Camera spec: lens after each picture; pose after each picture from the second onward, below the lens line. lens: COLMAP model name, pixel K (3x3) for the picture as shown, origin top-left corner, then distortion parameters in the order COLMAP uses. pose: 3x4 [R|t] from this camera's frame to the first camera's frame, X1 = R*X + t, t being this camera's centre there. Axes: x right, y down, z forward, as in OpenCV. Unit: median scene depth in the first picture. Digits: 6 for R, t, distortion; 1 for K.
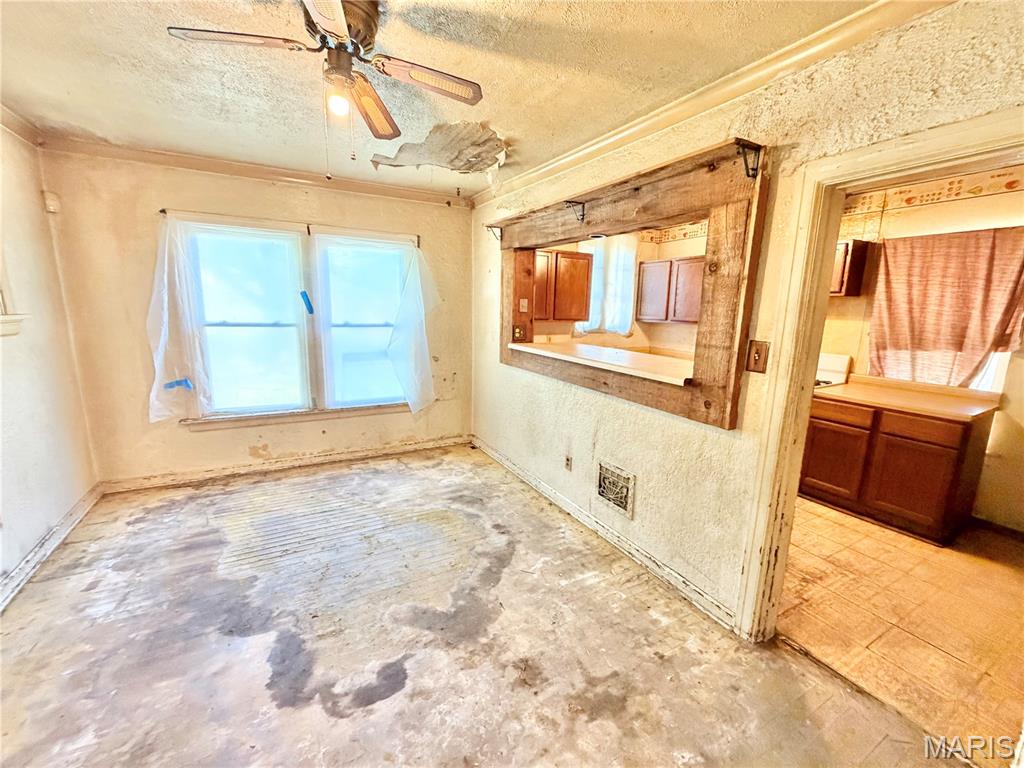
lens RADIAL K [[405.6, 0, 509.0], [0, 405.6, 382.2], [0, 0, 1]] dist [0.002039, 0.000030]
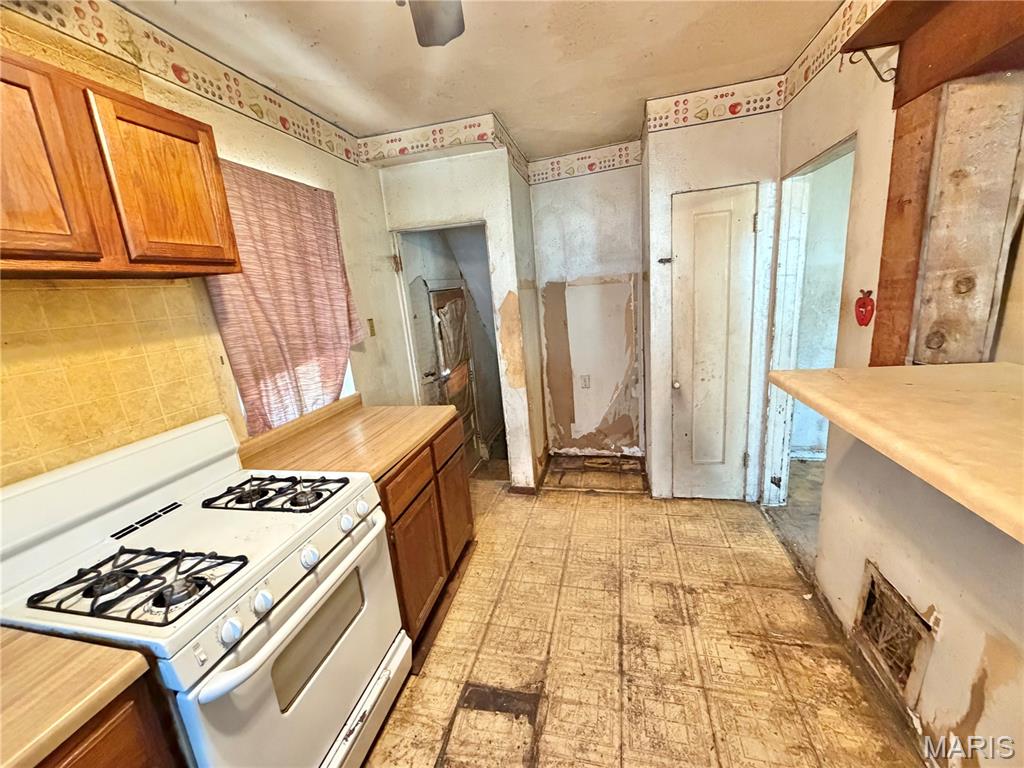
lens RADIAL K [[405.6, 0, 510.2], [0, 405.6, 382.9], [0, 0, 1]] dist [0.002039, 0.000030]
pose [[-0.727090, -0.118239, 0.676284, 0.562518], [0.195550, 0.908586, 0.369096, -0.352712], [-0.658104, 0.400613, -0.637502, 1.897543]]
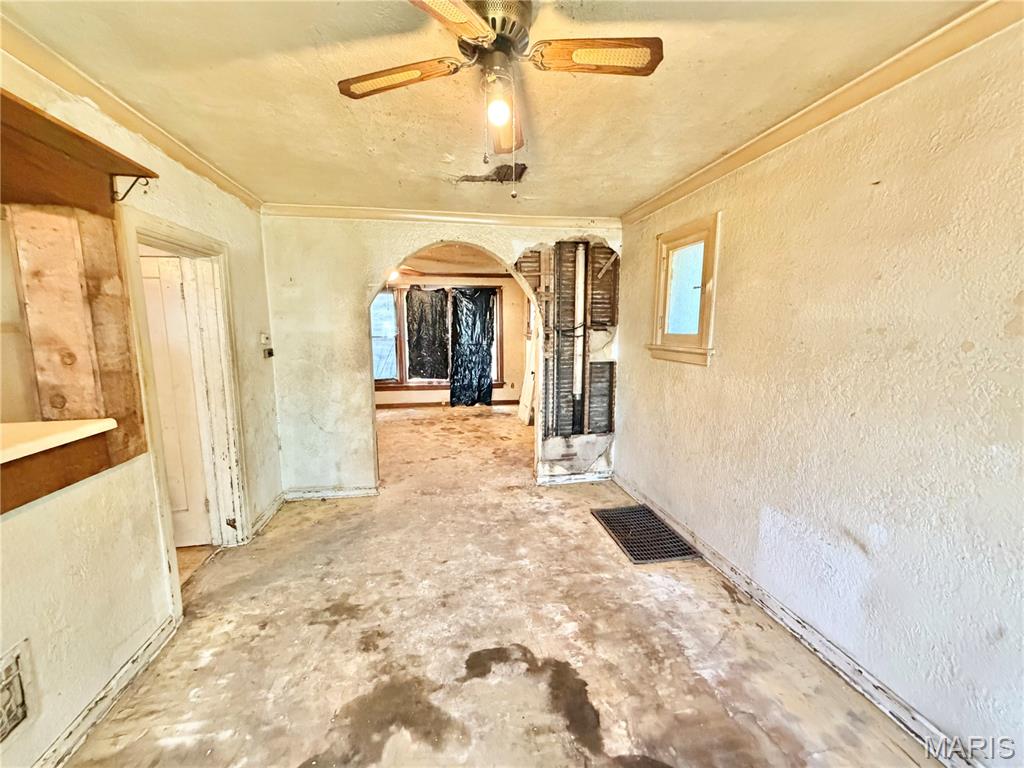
lens RADIAL K [[405.6, 0, 512.3], [0, 405.6, 381.8], [0, 0, 1]] dist [0.002039, 0.000030]
pose [[-0.949144, -0.065080, 0.308042, -0.559755], [0.037120, 0.948447, 0.314754, -0.299652], [-0.312646, 0.310181, -0.897797, 1.448784]]
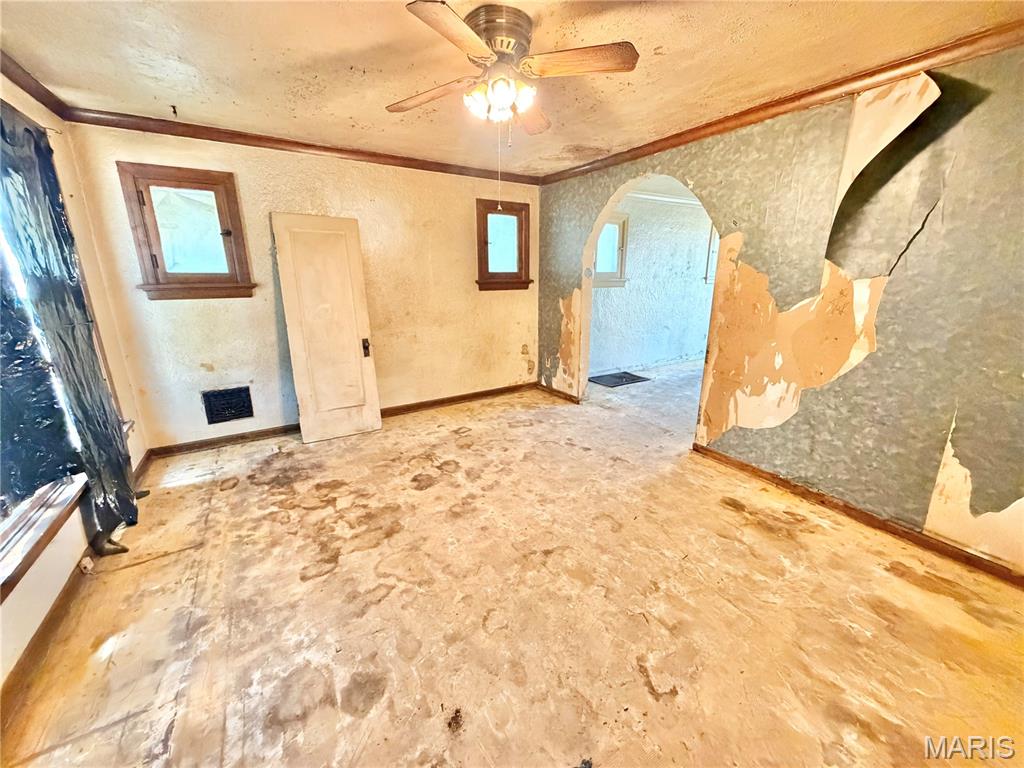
lens RADIAL K [[405.6, 0, 511.3], [0, 405.6, 382.8], [0, 0, 1]] dist [0.002039, 0.000030]
pose [[0.050913, 0.238064, -0.969914, 2.177021], [-0.184185, 0.956753, 0.225165, 0.246176], [0.981572, 0.167179, 0.092559, -0.910810]]
